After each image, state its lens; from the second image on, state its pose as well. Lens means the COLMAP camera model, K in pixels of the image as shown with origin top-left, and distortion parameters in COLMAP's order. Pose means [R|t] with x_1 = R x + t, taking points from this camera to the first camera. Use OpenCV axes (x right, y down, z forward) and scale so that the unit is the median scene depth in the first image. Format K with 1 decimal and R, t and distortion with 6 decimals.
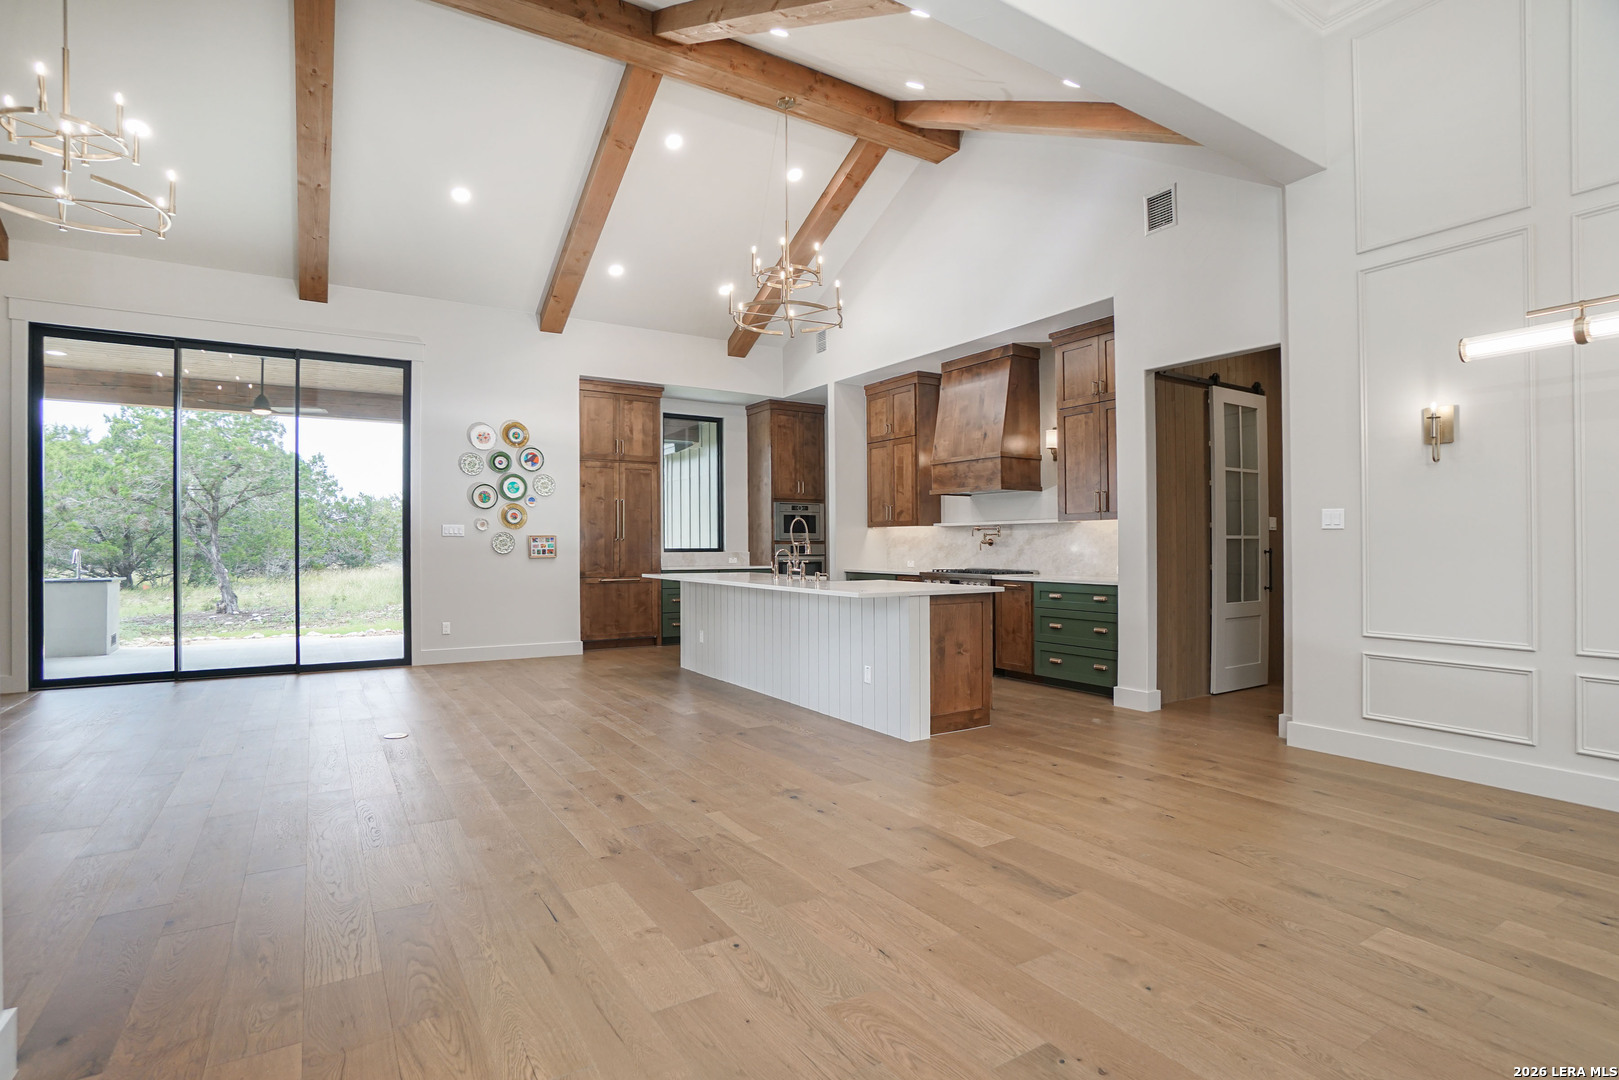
lens RADIAL K [[778.7, 0, 745.7], [0, 778.7, 540.1], [0, 0, 1]] dist [-0.051419, 0.017970]
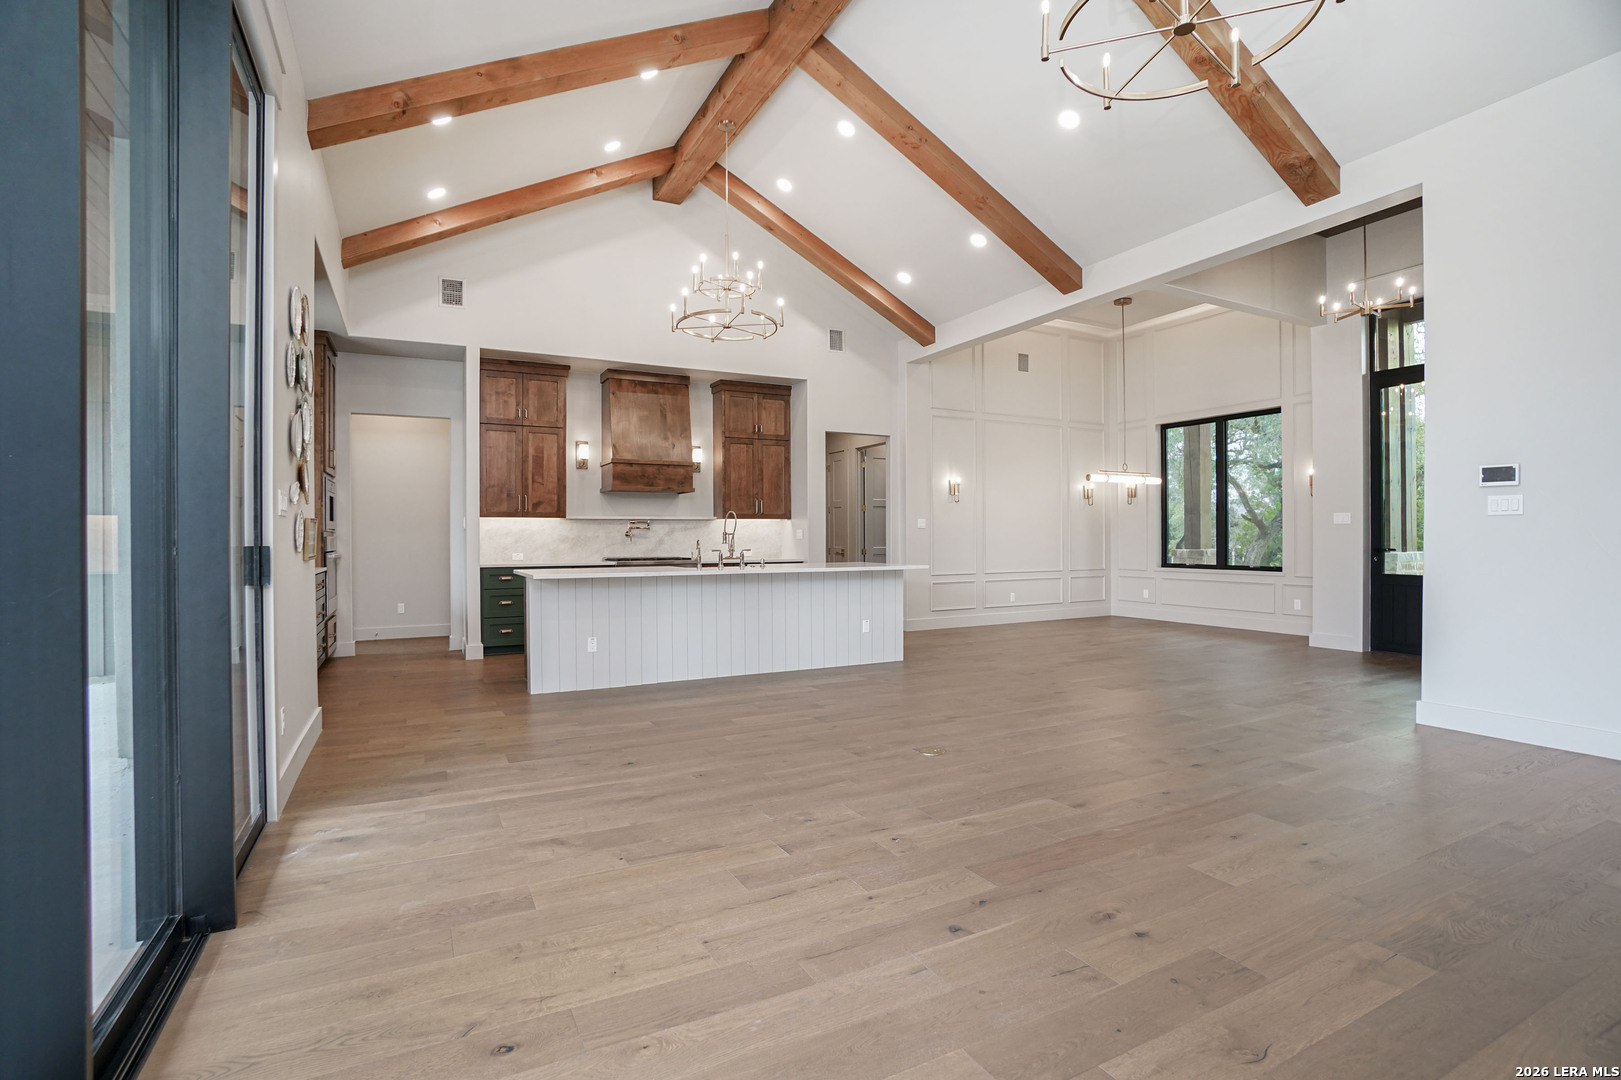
lens RADIAL K [[777.8, 0, 843.4], [0, 777.8, 538.0], [0, 0, 1]] dist [-0.043053, 0.000184]
pose [[0.017254, -0.001686, 0.999850, -0.813058], [-0.000695, 0.999998, 0.001698, 0.005912], [-0.999851, -0.000724, 0.017252, 0.648212]]
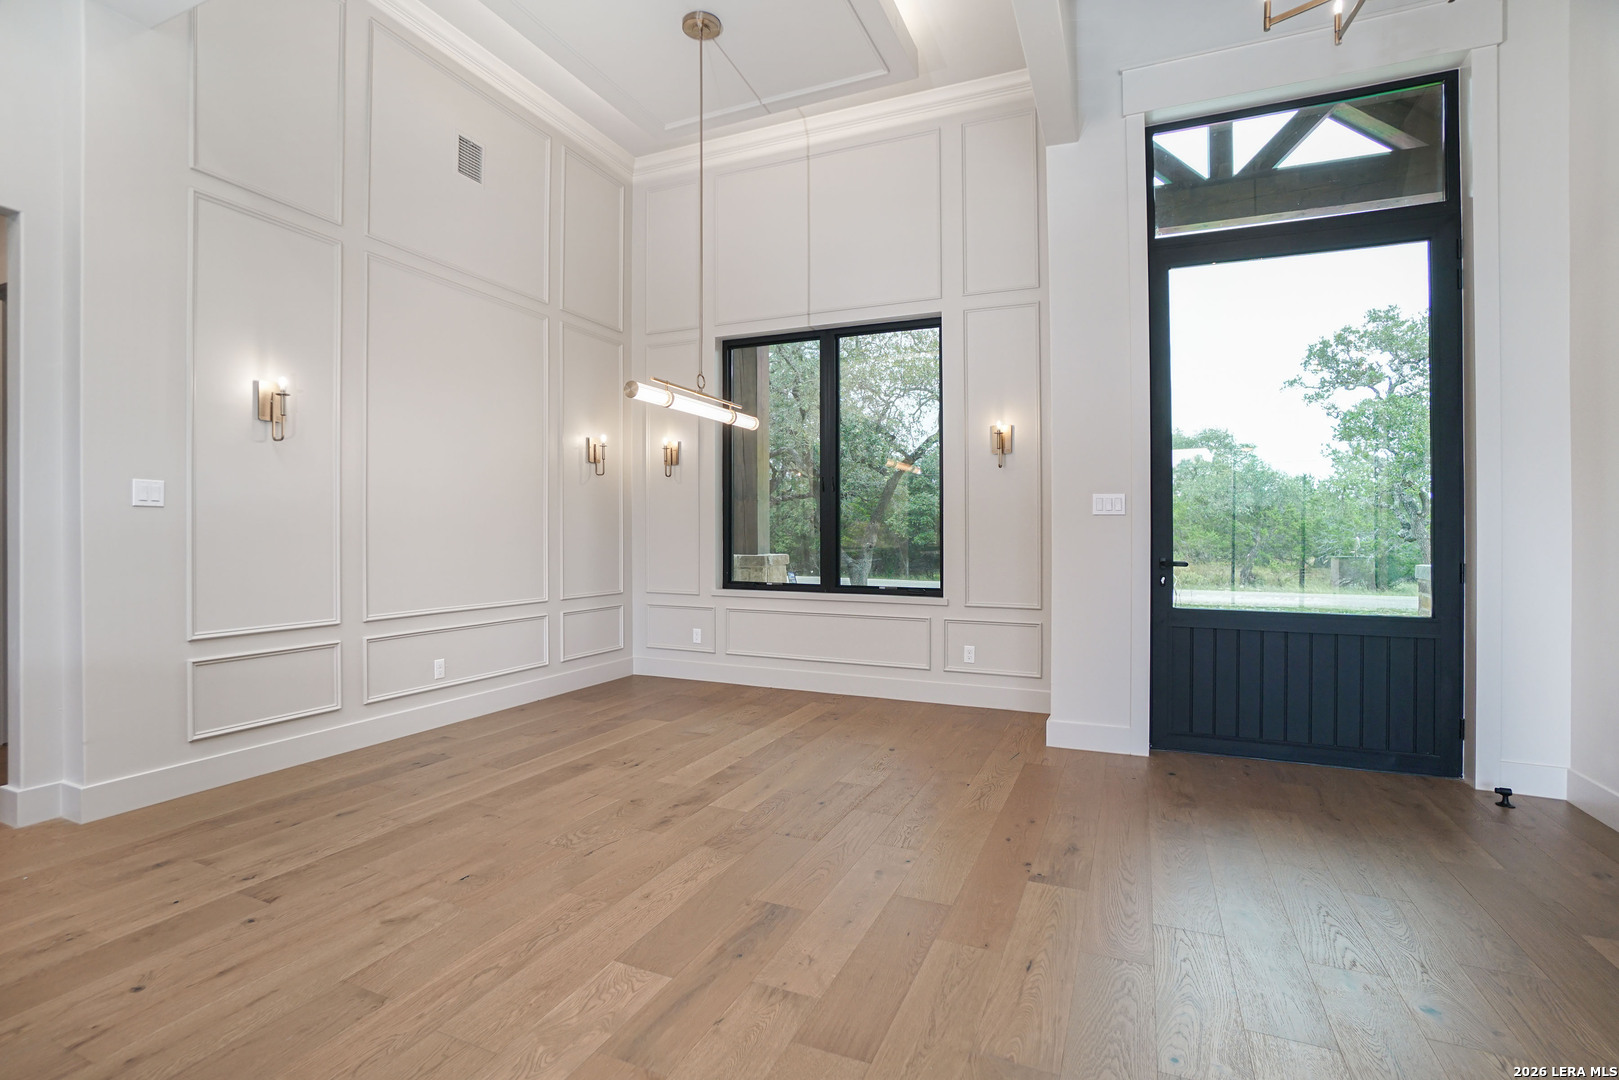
lens RADIAL K [[756.9, 0, 809.5], [0, 756.9, 540.0], [0, 0, 1]] dist [-0.033552, 0.000375]
pose [[-0.598403, -0.009210, 0.801143, -0.107598], [-0.008214, 0.999952, 0.005360, 0.005646], [-0.801153, -0.003373, -0.598449, 0.497729]]
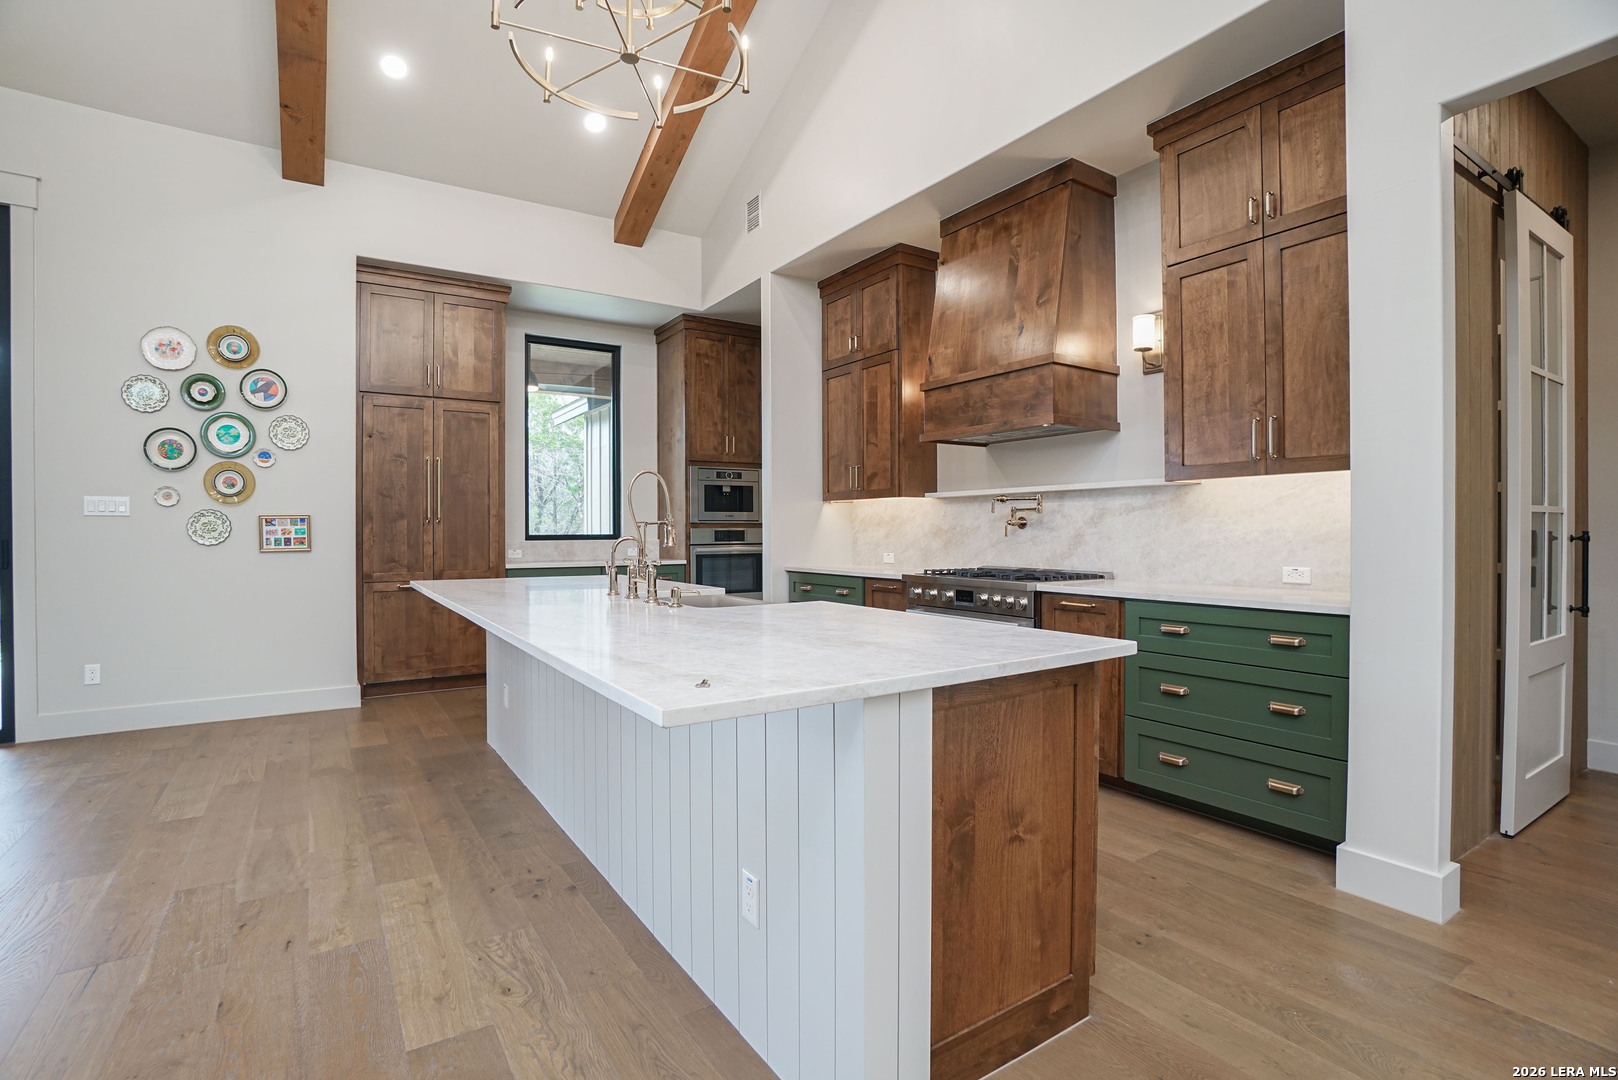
lens RADIAL K [[751.0, 0, 764.9], [0, 751.0, 537.6], [0, 0, 1]] dist [-0.040455, 0.000380]
pose [[0.999346, -0.003850, 0.035955, 0.097899], [0.003279, 0.999868, 0.015918, 0.004229], [-0.036011, -0.015790, 0.999227, 0.430291]]
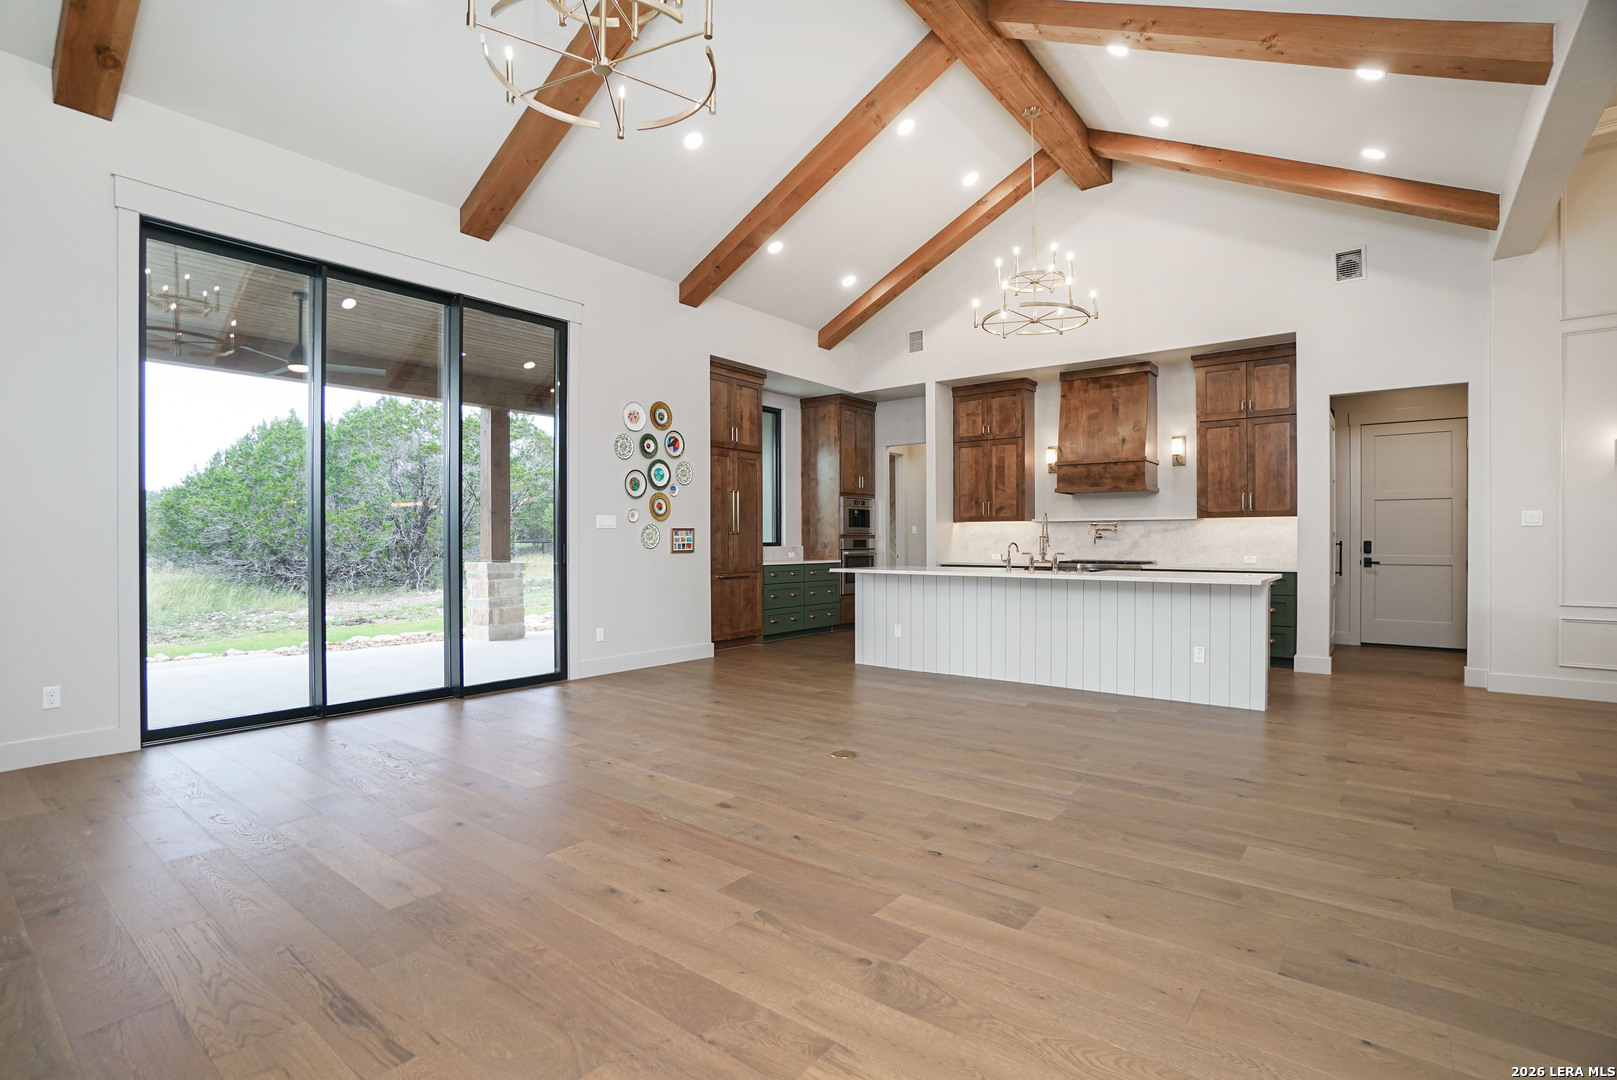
lens RADIAL K [[777.7, 0, 744.7], [0, 777.7, 540.1], [0, 0, 1]] dist [-0.051419, 0.017970]
pose [[0.941898, 0.000120, 0.335898, -0.526011], [-0.002028, 0.999984, 0.005332, 0.003160], [-0.335892, -0.005704, 0.941883, 0.124317]]
